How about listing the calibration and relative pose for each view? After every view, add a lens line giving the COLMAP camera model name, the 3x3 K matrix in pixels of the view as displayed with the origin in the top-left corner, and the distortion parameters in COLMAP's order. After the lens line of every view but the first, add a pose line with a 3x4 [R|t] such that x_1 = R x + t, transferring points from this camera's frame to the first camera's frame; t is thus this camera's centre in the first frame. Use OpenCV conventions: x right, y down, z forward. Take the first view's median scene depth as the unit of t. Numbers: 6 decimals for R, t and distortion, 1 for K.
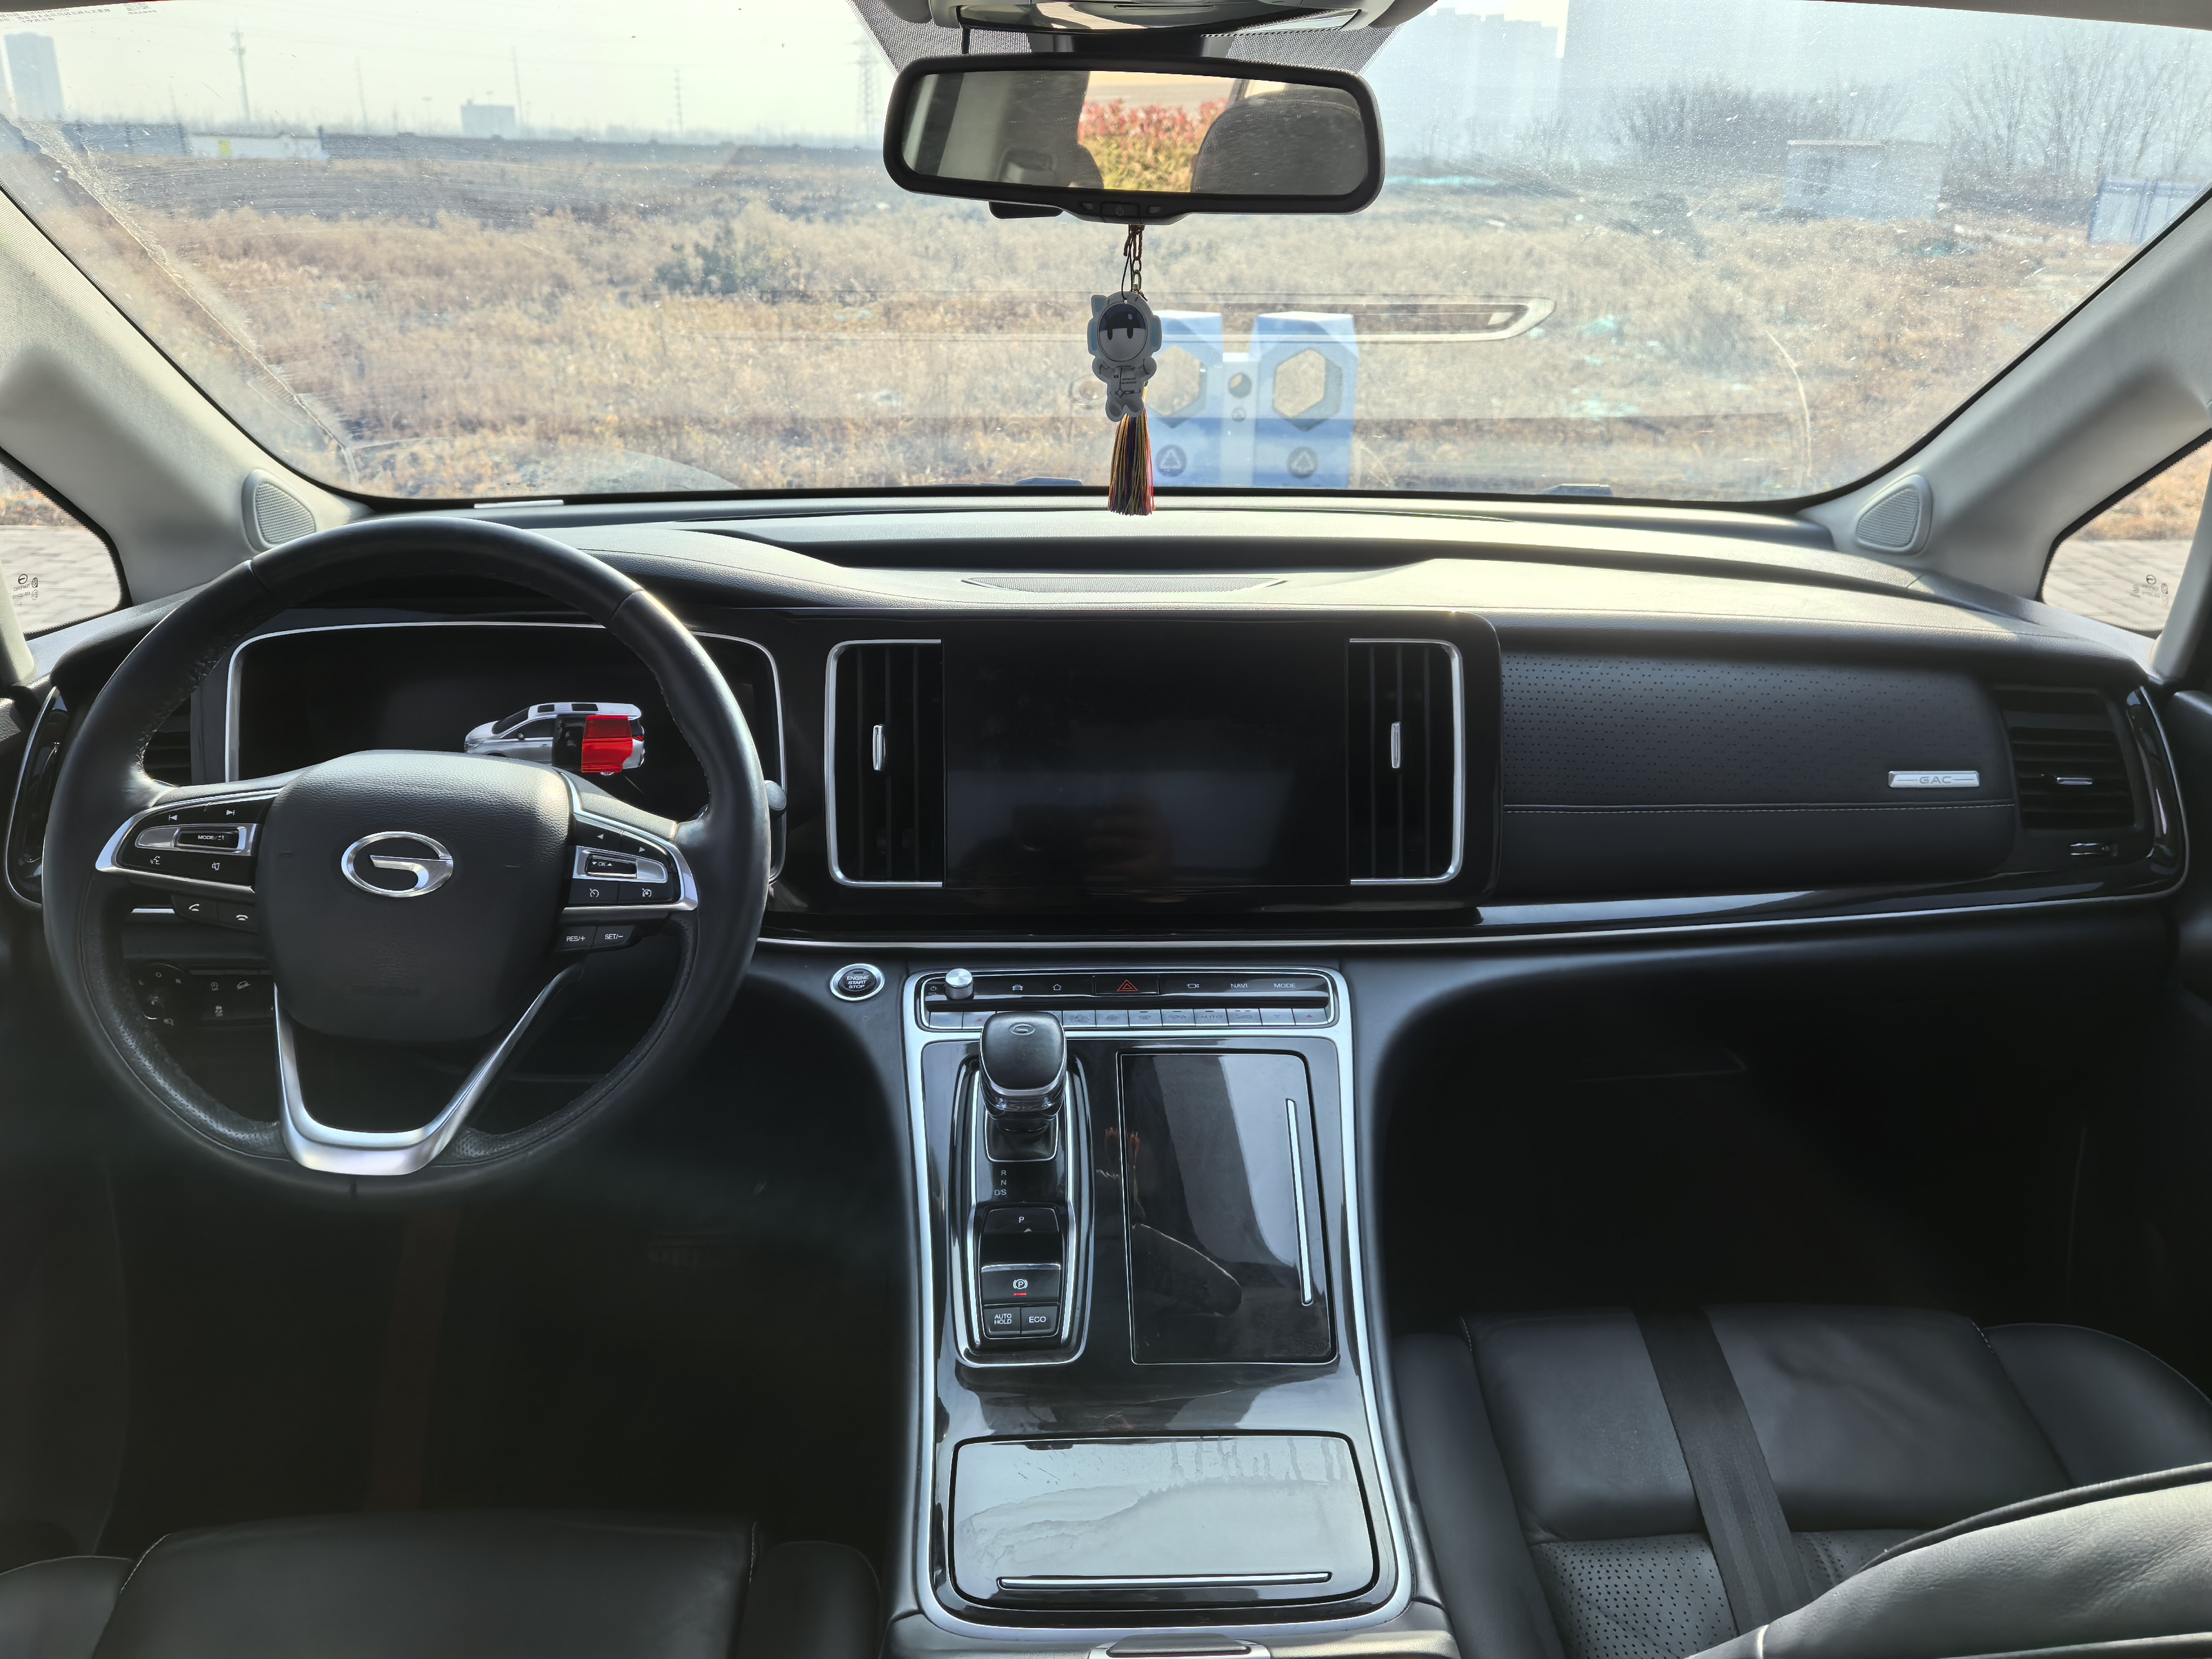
lens RADIAL K [[1758.7, 0, 1157.4], [0, 1758.7, 815.7], [0, 0, 1]] dist [0.043960, -0.055295]
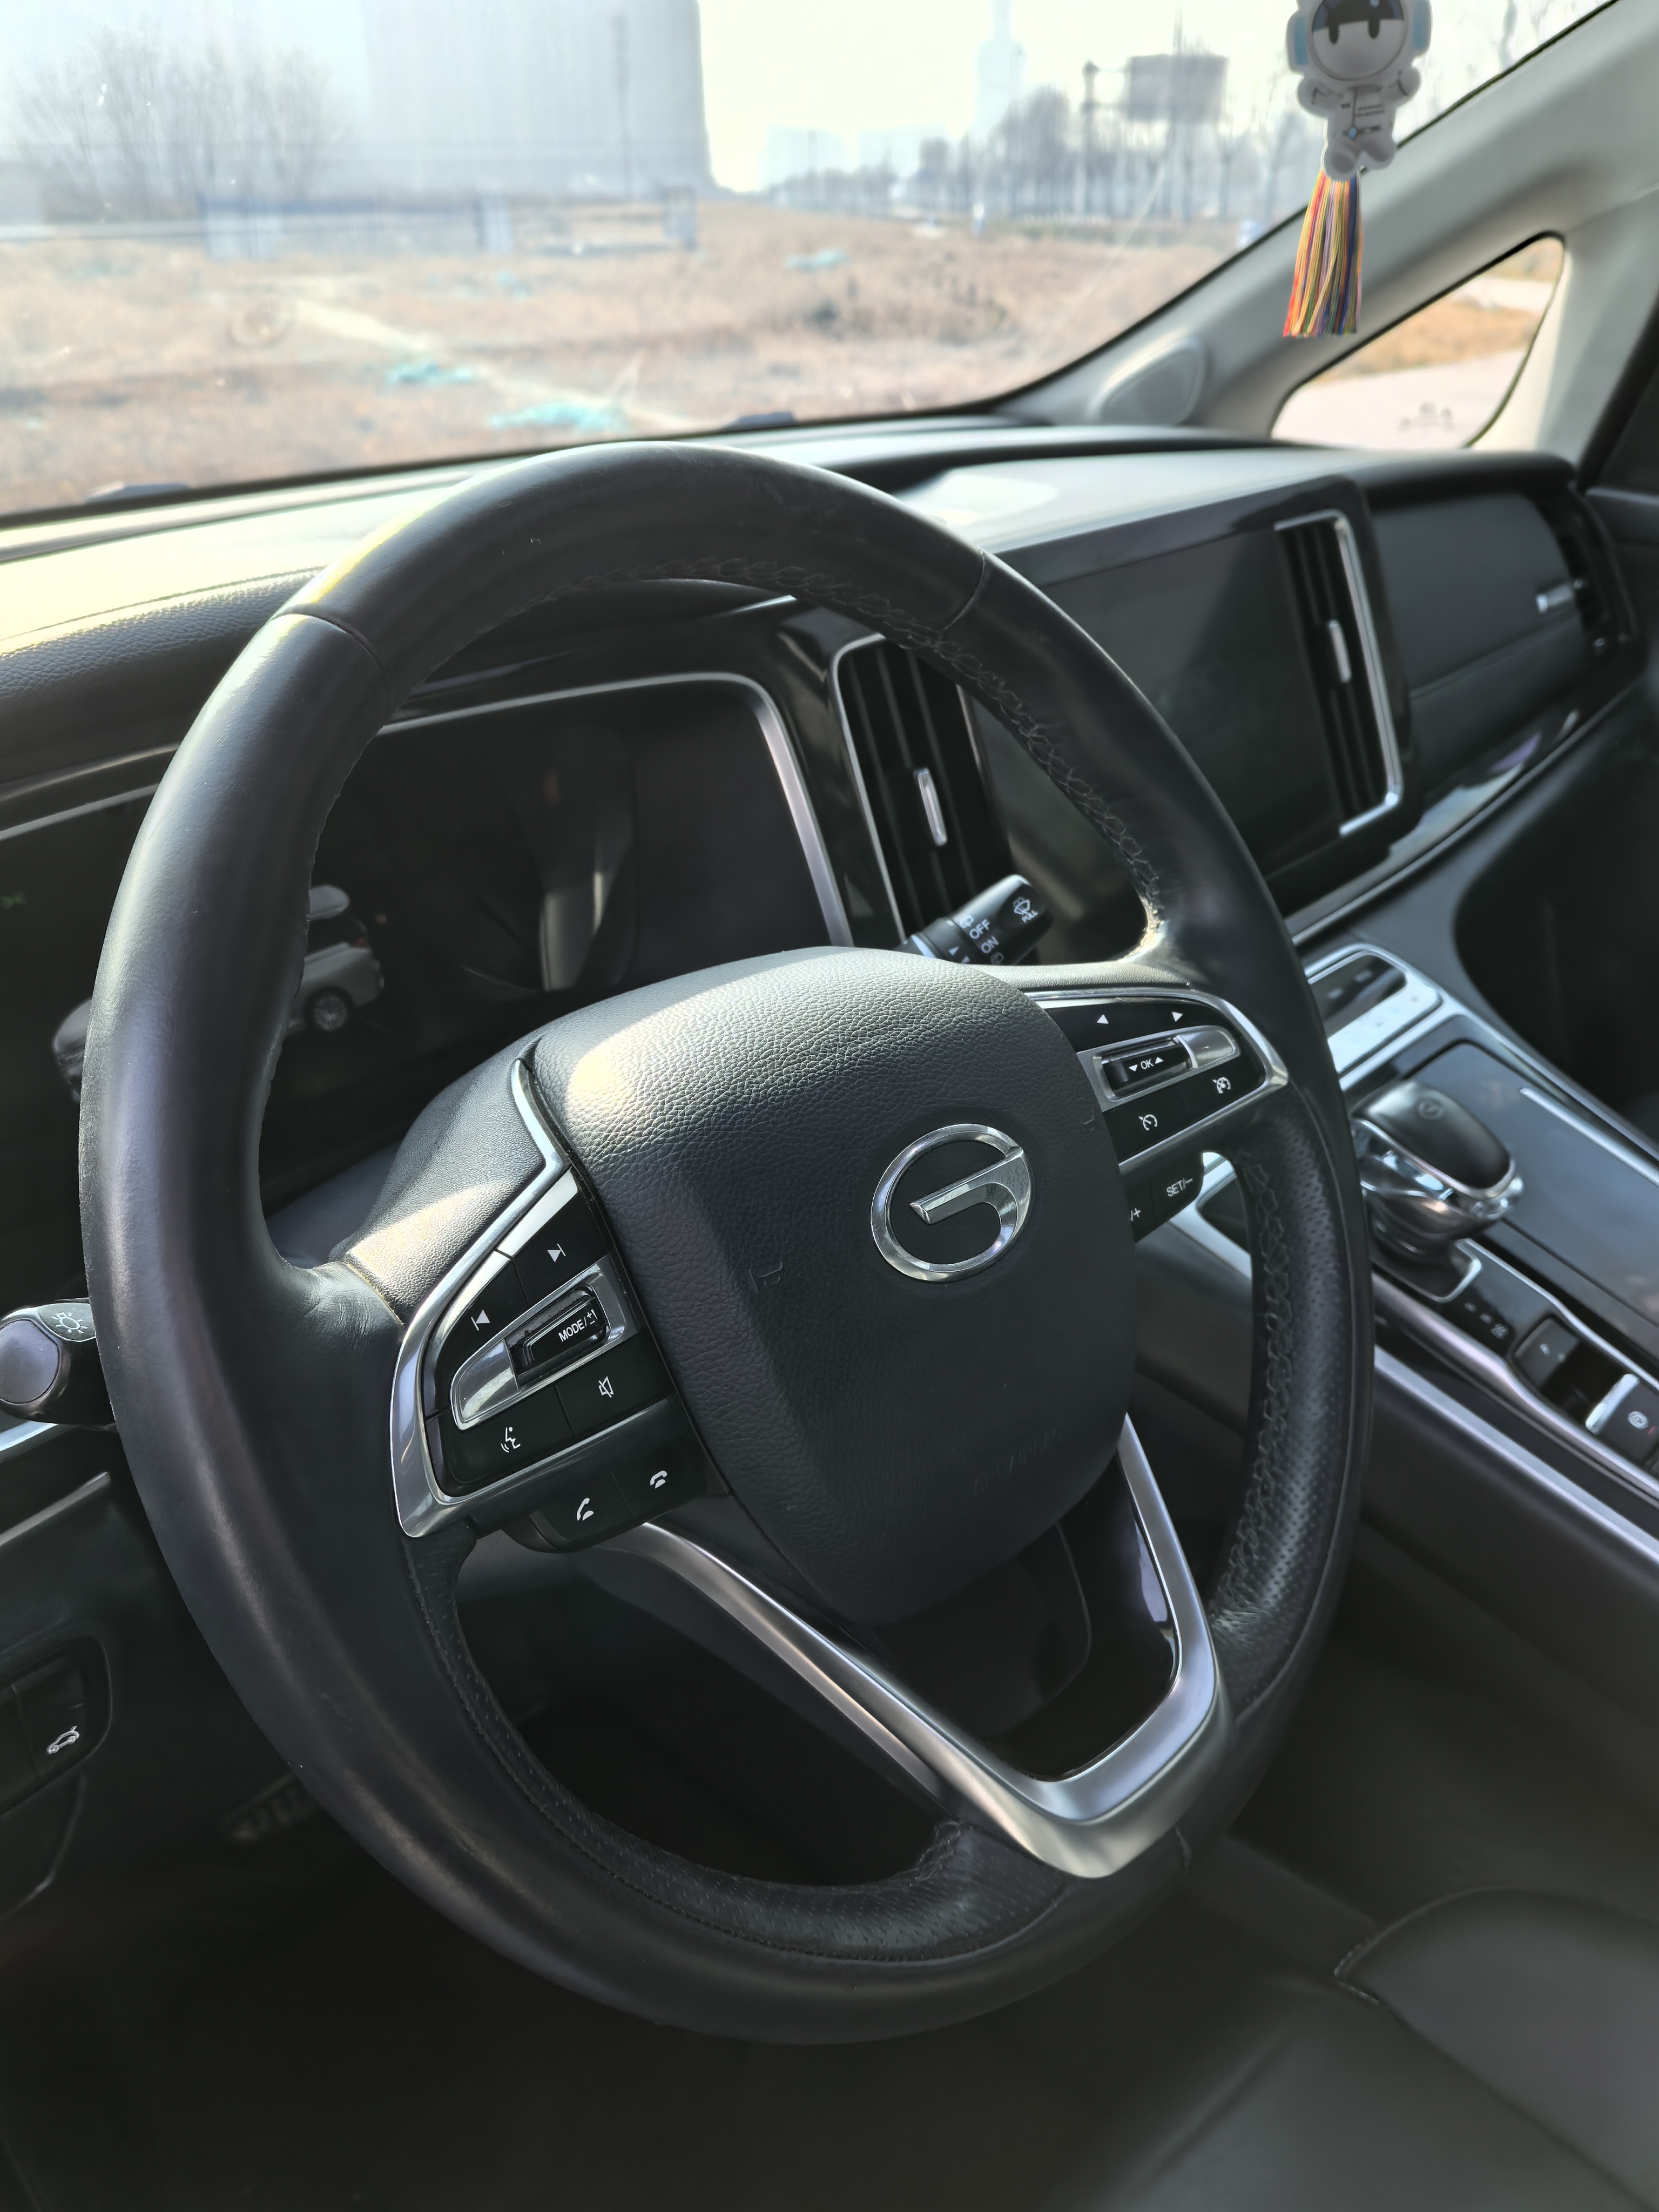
lens RADIAL K [[1758.7, 0, 829.5], [0, 1758.7, 1106.0], [0, 0, 1]] dist [0.043960, -0.055295]
pose [[0.690936, -0.343802, 0.635930, -0.697071], [0.263829, 0.938921, 0.220957, -0.098837], [-0.673054, 0.015109, 0.739439, 0.655523]]
